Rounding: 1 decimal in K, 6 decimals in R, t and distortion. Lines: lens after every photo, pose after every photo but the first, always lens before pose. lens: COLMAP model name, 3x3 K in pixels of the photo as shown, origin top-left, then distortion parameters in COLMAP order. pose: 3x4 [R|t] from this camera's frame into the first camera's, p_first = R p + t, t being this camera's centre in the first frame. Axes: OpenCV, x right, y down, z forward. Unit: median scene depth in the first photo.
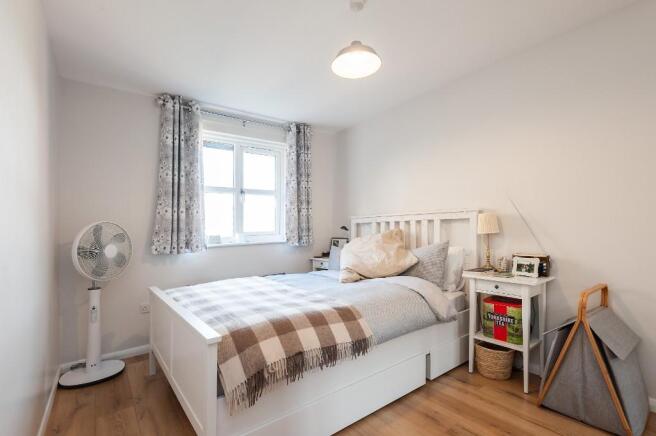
lens RADIAL K [[300.0, 0, 328.9], [0, 300.0, 232.2], [0, 0, 1]] dist [0.000774, 0.000108]
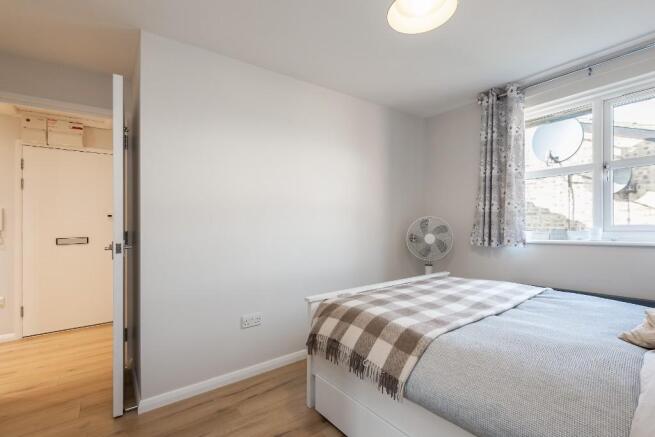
lens RADIAL K [[307.9, 0, 344.9], [0, 307.9, 214.8], [0, 0, 1]] dist [0.000470, 0.000041]
pose [[-0.004885, -0.002246, -0.999986, 0.554455], [0.005728, 0.999981, -0.002274, -0.037005], [0.999972, -0.005739, -0.004872, 0.539910]]
